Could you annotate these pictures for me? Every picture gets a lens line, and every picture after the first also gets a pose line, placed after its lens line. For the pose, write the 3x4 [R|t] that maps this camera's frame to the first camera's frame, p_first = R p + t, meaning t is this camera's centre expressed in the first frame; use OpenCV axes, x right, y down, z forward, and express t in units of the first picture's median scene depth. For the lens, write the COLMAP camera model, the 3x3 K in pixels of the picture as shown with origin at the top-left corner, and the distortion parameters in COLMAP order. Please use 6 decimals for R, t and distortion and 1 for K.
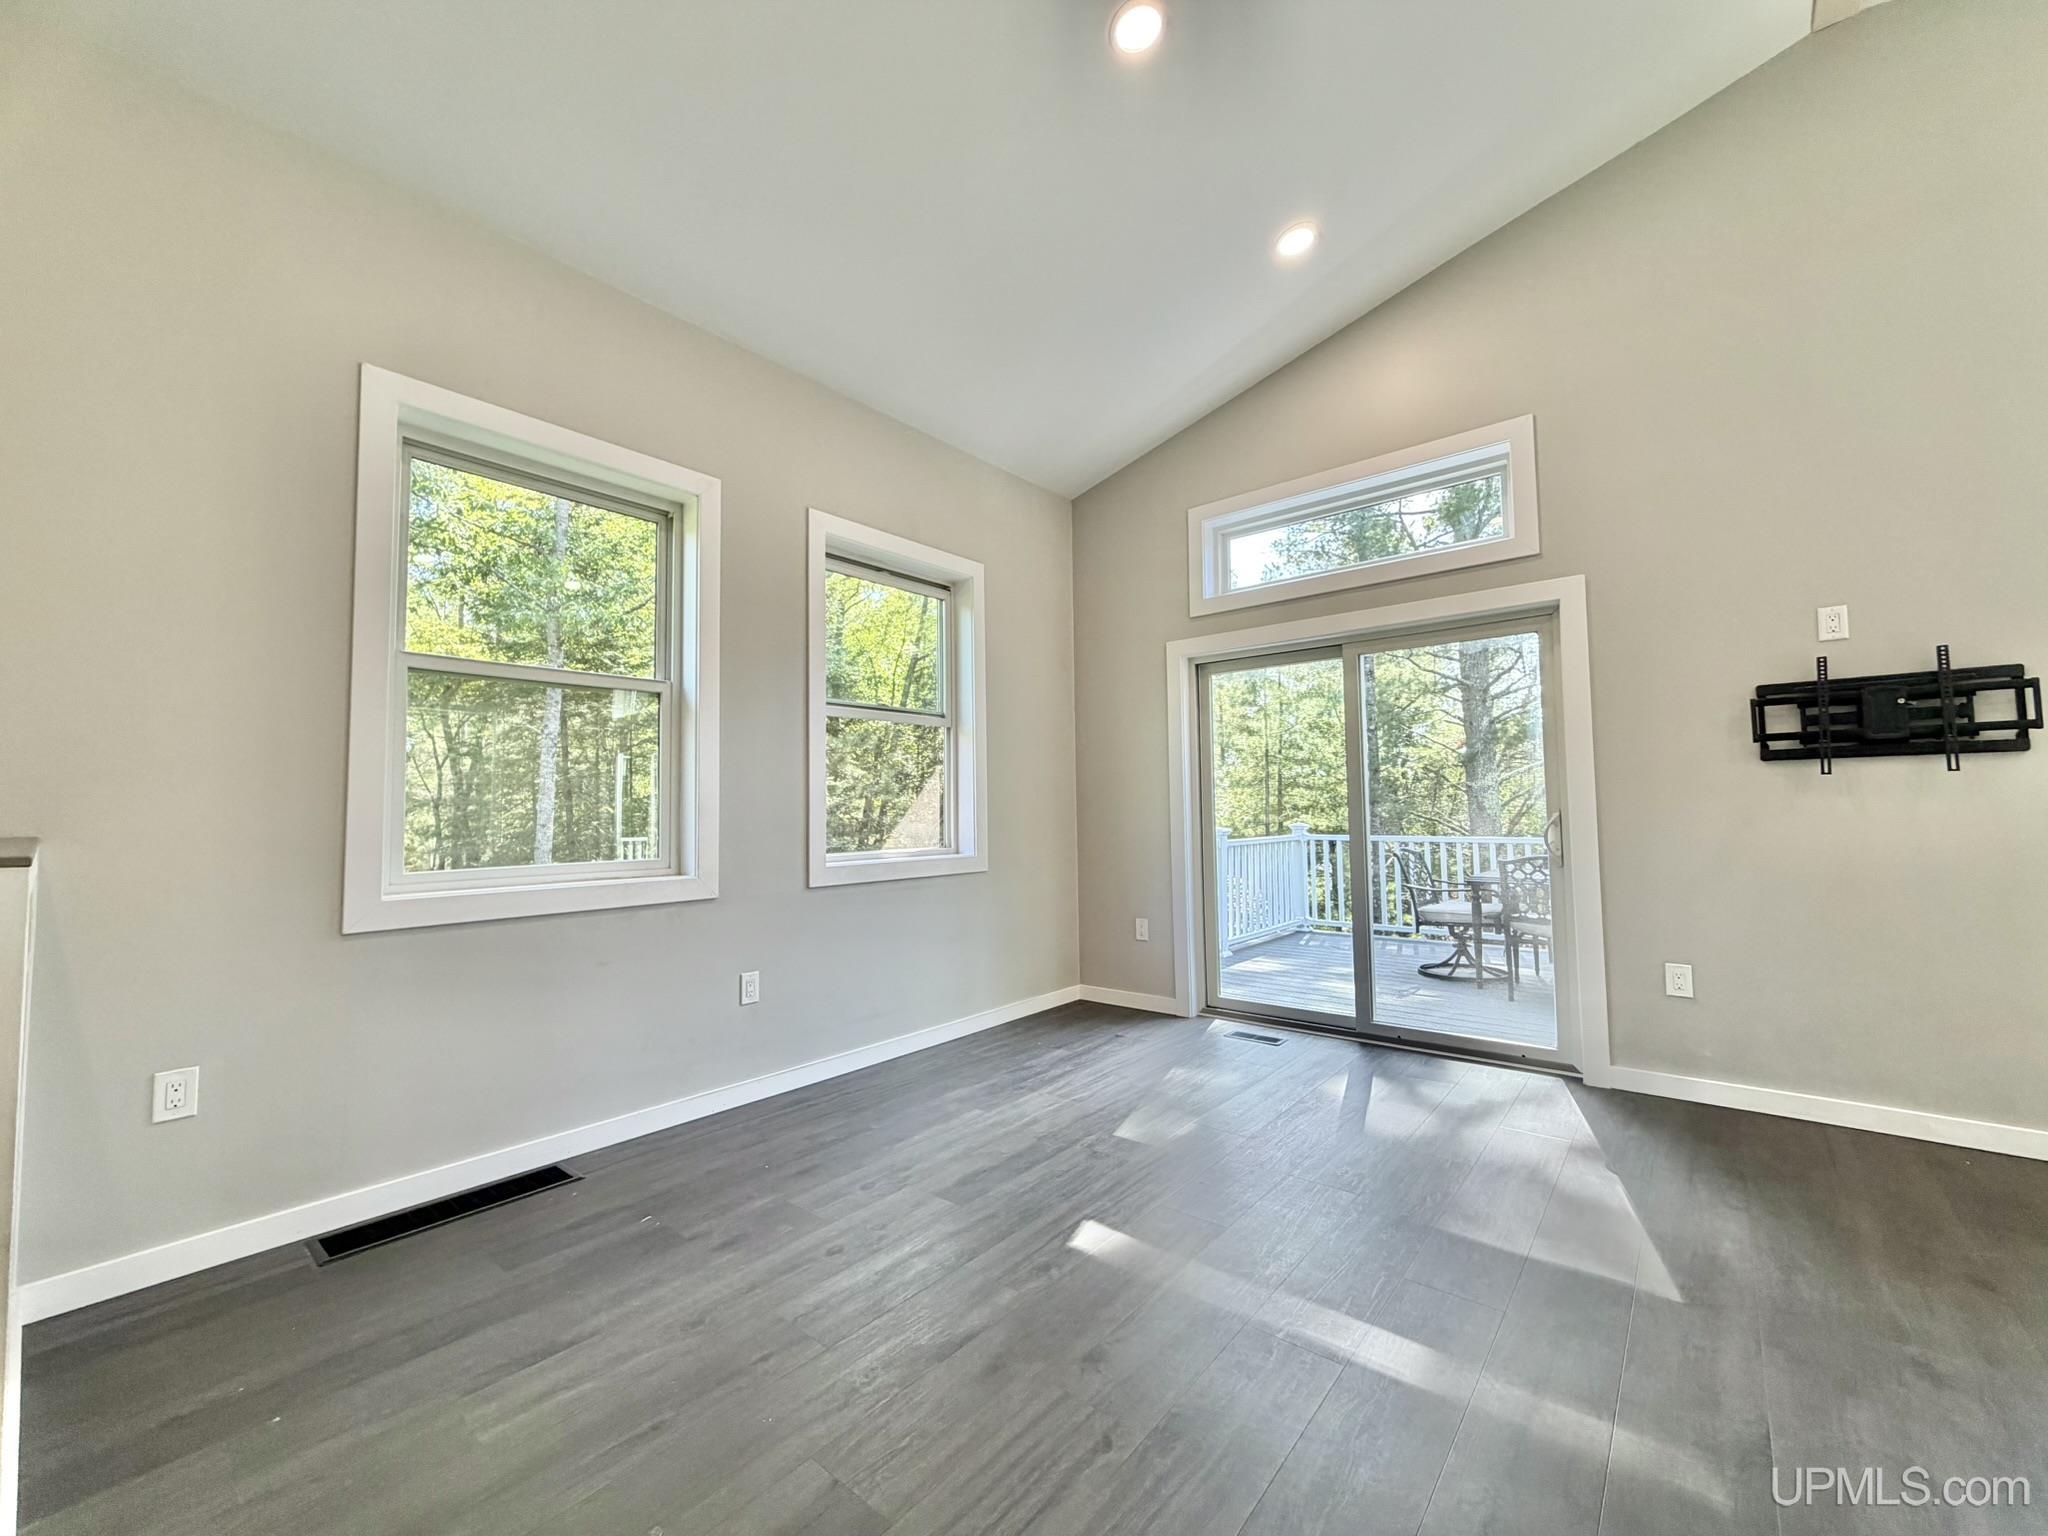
lens RADIAL K [[816.3, 0, 1026.1], [0, 816.3, 770.1], [0, 0, 1]] dist [-0.002216, -0.000433]
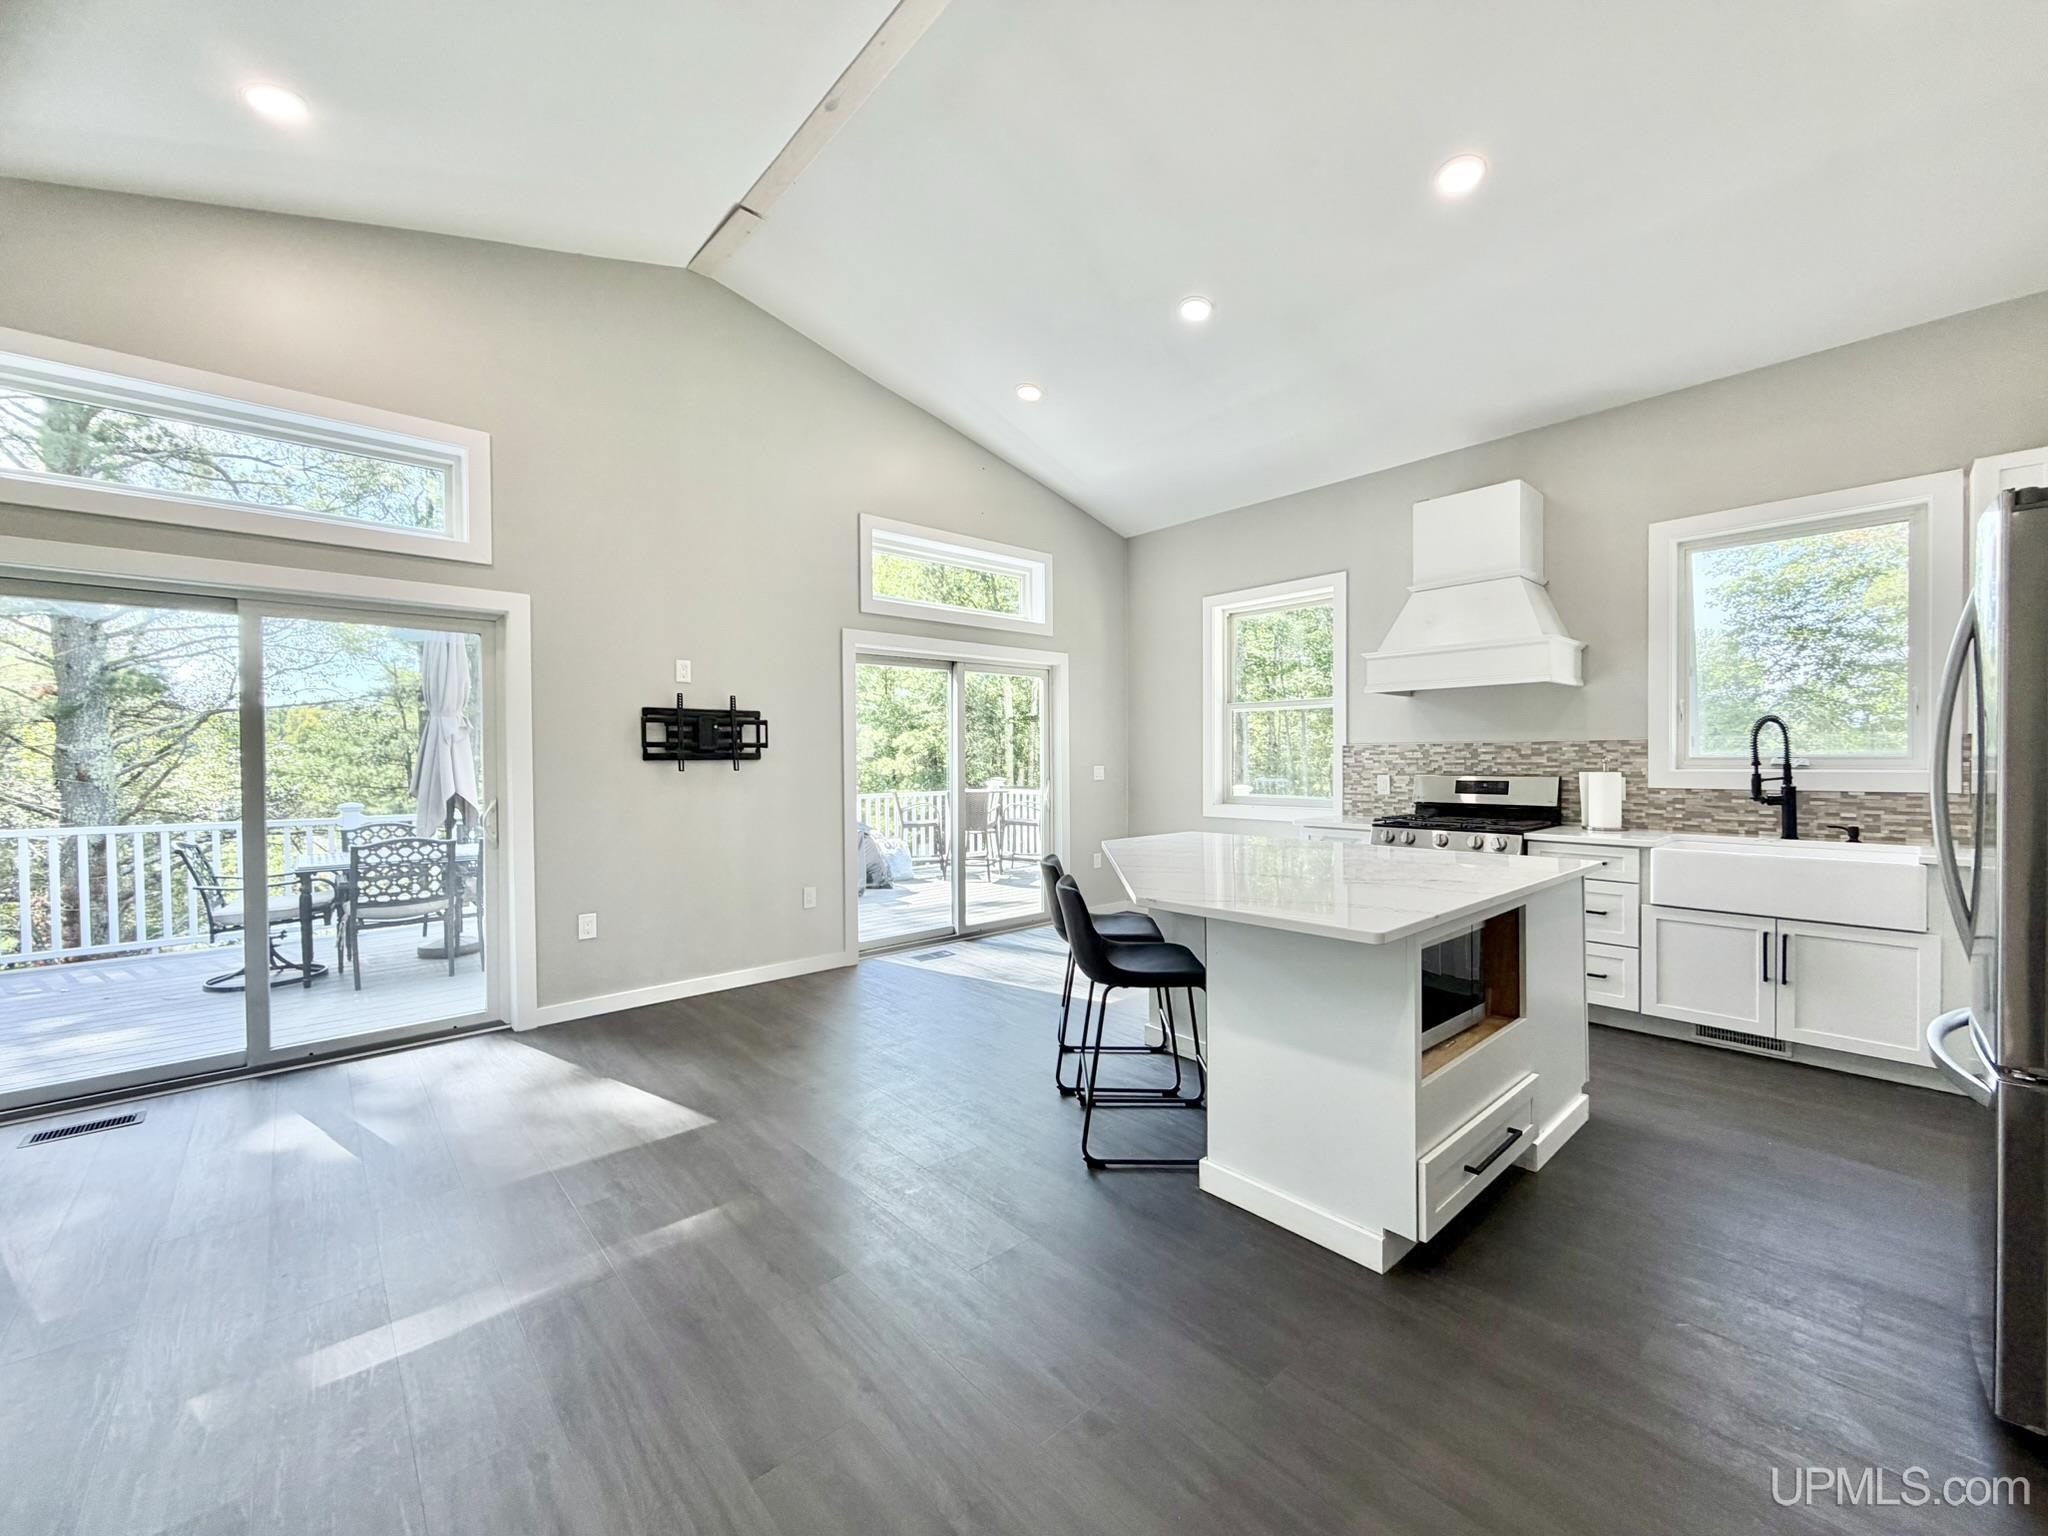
lens RADIAL K [[816.3, 0, 1026.1], [0, 816.3, 770.1], [0, 0, 1]] dist [-0.002216, -0.000433]
pose [[0.134265, 0.000836, 0.990945, -0.403929], [-0.045463, 0.998952, 0.005318, -0.031499], [-0.989902, -0.045766, 0.134163, 0.143553]]
